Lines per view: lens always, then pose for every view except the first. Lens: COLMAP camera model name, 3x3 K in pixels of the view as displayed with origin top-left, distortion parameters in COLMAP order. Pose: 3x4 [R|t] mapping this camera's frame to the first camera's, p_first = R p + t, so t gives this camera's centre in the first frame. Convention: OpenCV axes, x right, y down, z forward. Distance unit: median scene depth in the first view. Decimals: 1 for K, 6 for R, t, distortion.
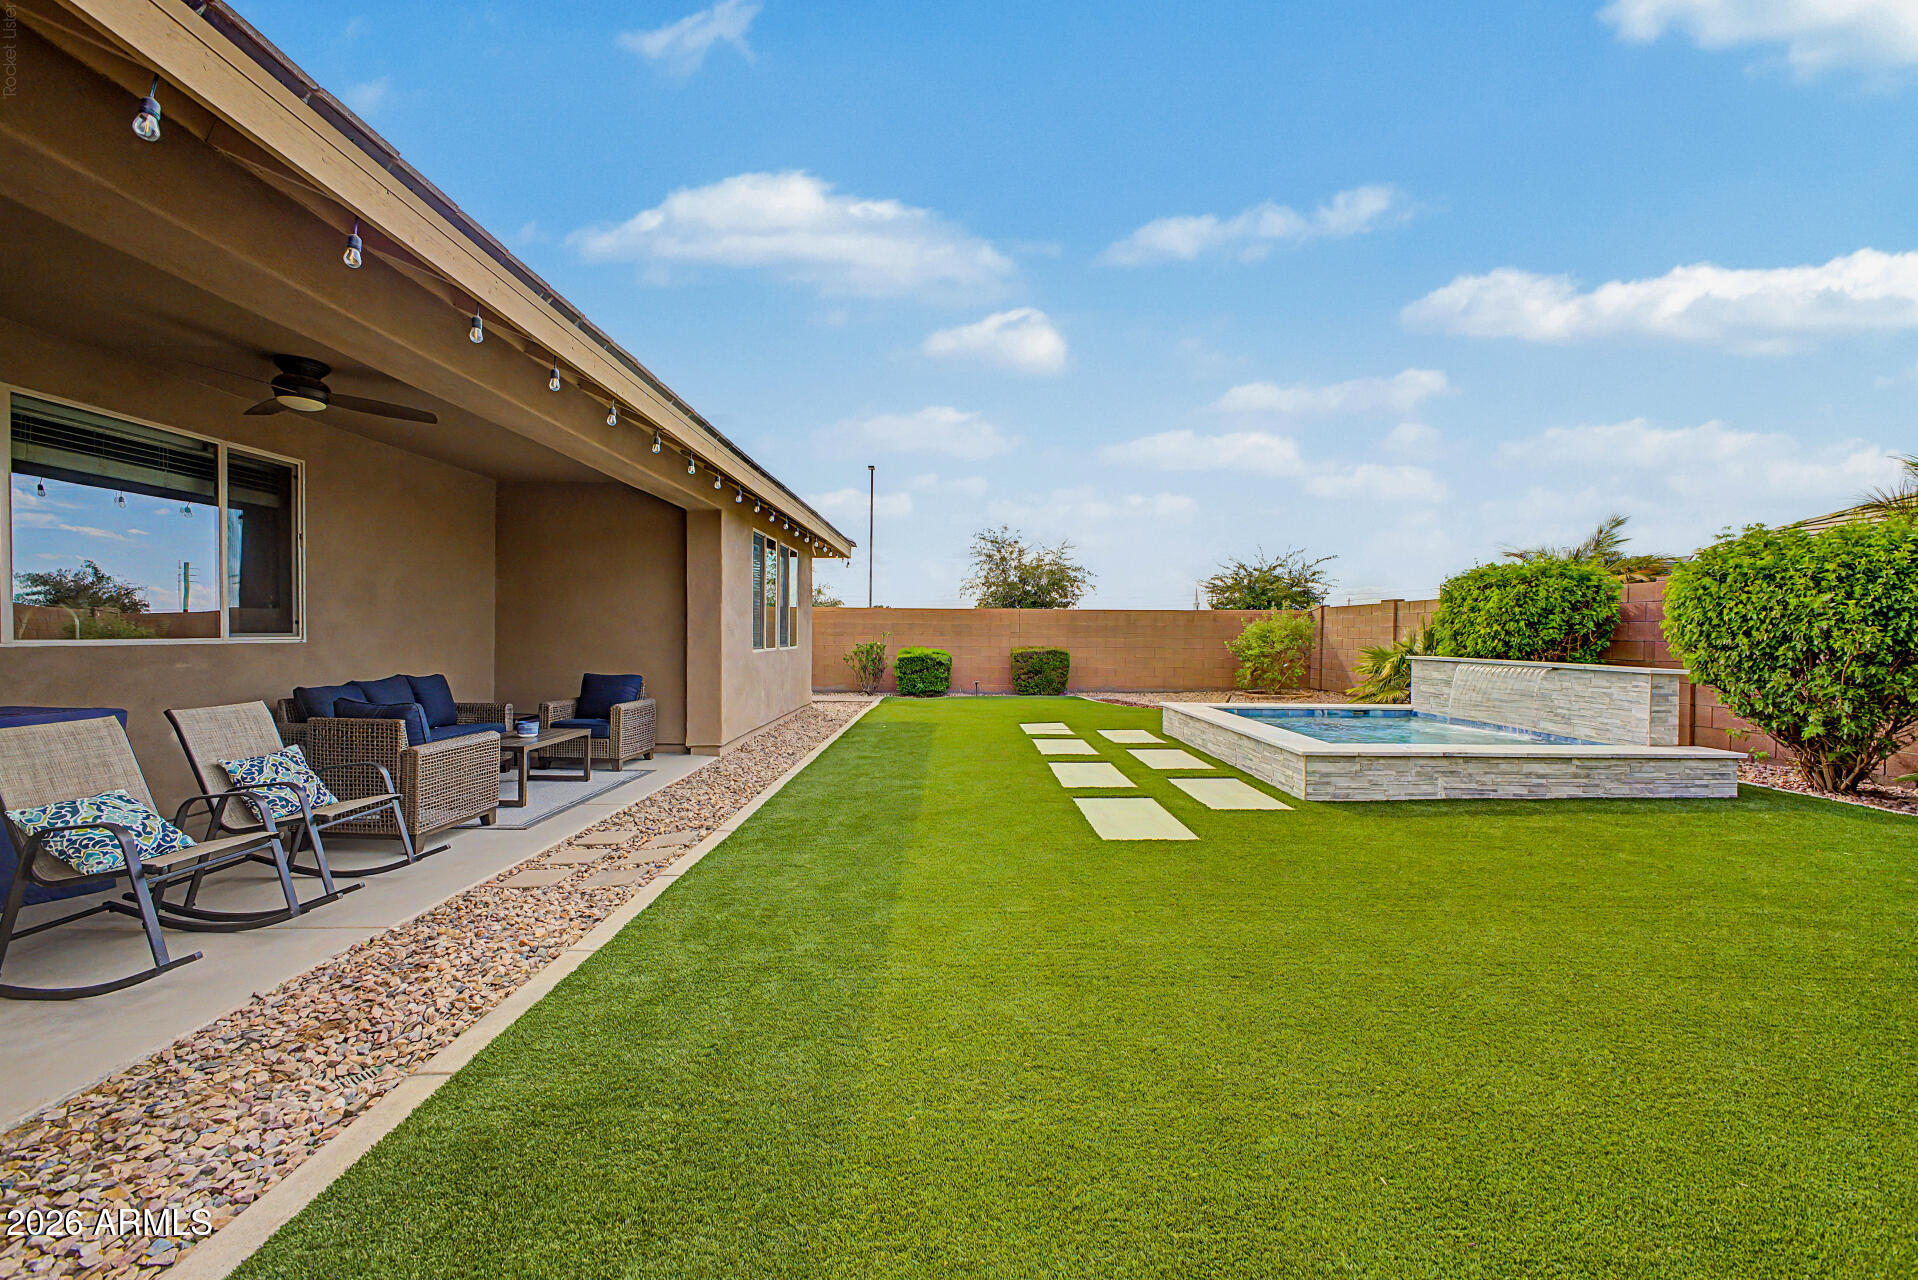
lens RADIAL K [[763.1, 0, 971.0], [0, 763.1, 632.5], [0, 0, 1]] dist [0.017508, -0.006684]
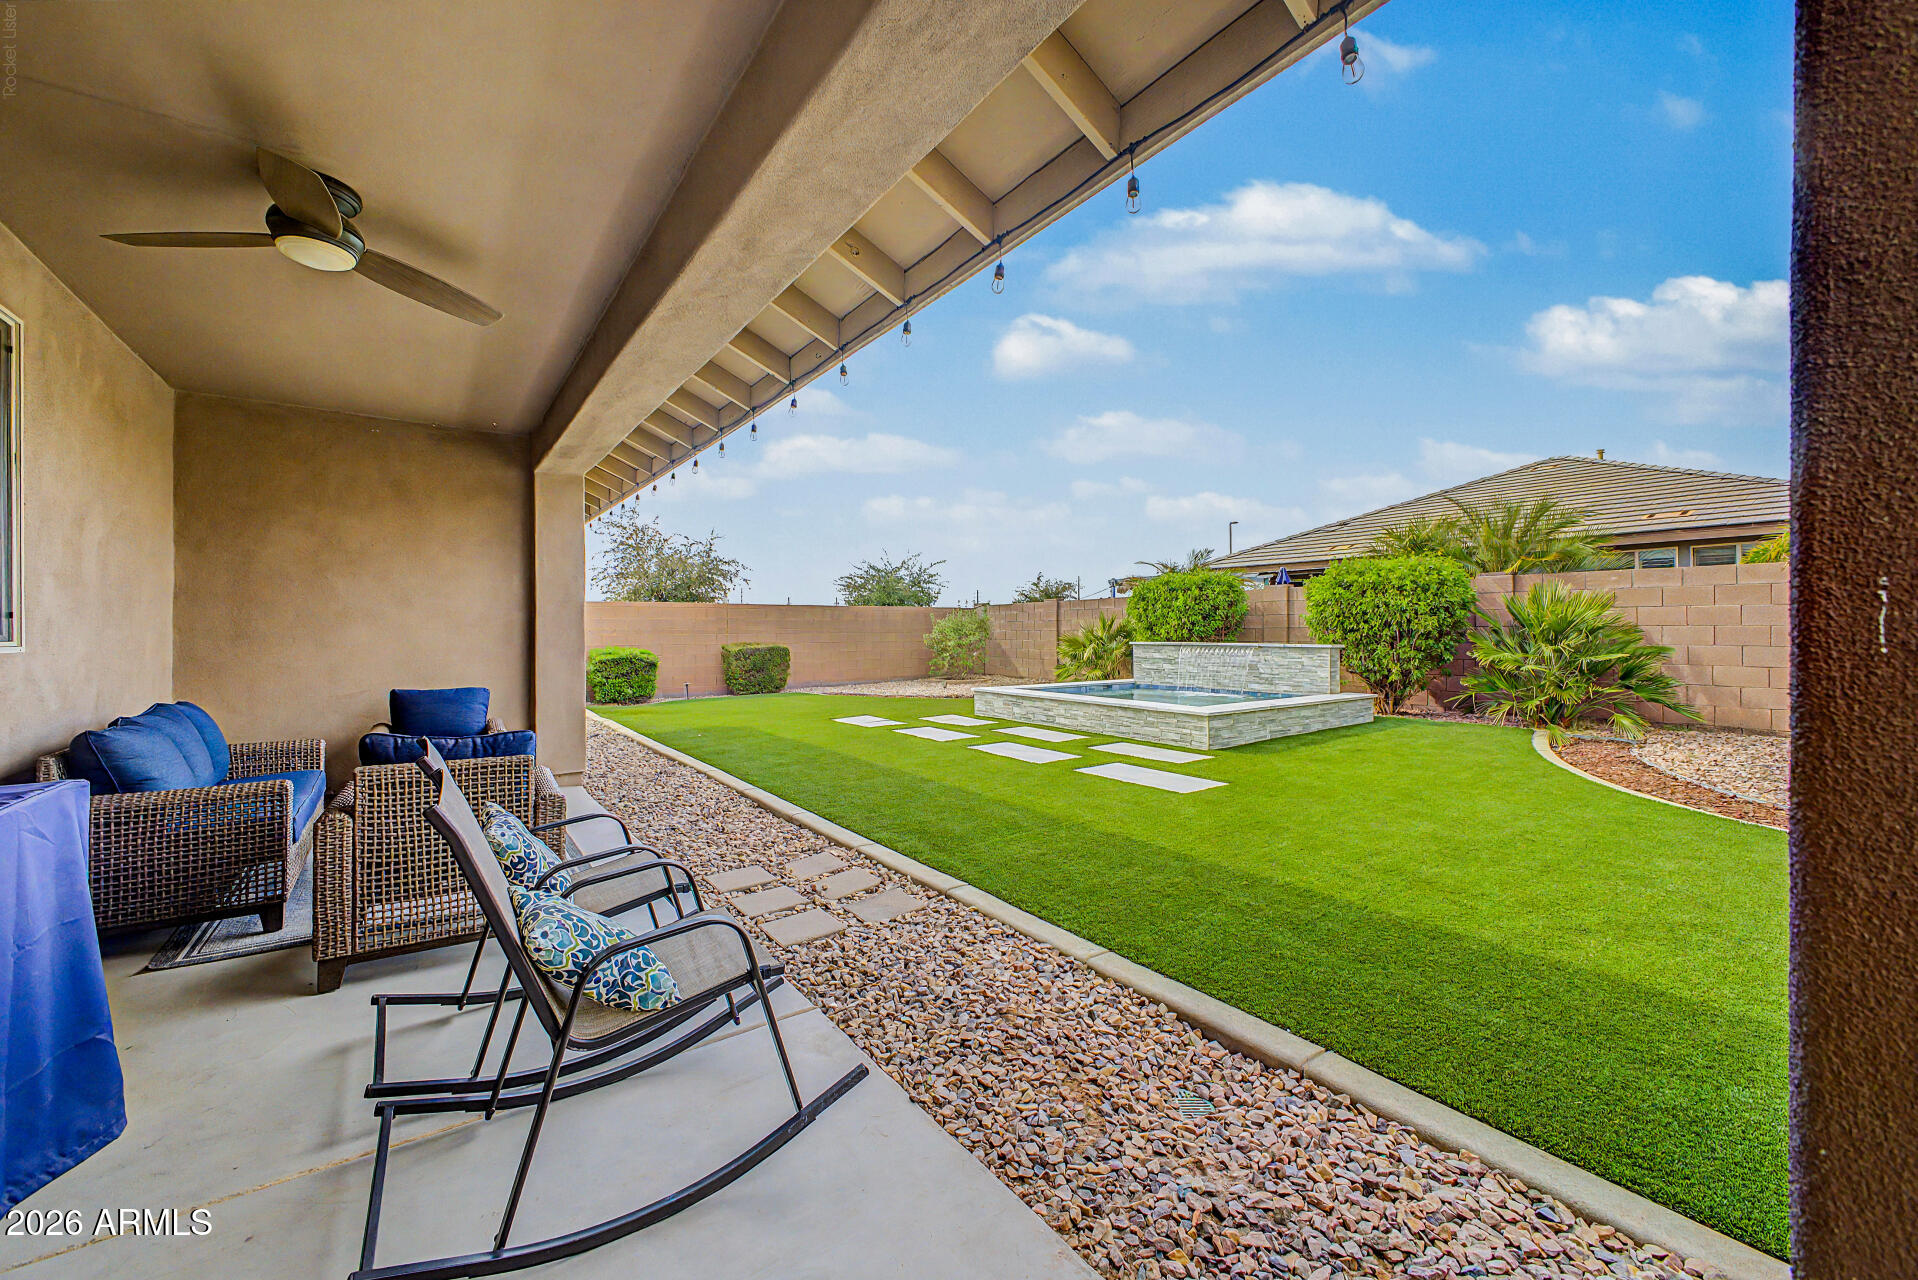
lens RADIAL K [[763.1, 0, 971.0], [0, 763.1, 632.5], [0, 0, 1]] dist [0.017508, -0.006684]
pose [[0.812910, -0.014035, 0.582220, -0.525541], [0.011063, 0.999901, 0.008657, 0.000803], [-0.582284, -0.000596, 0.812985, 0.137970]]
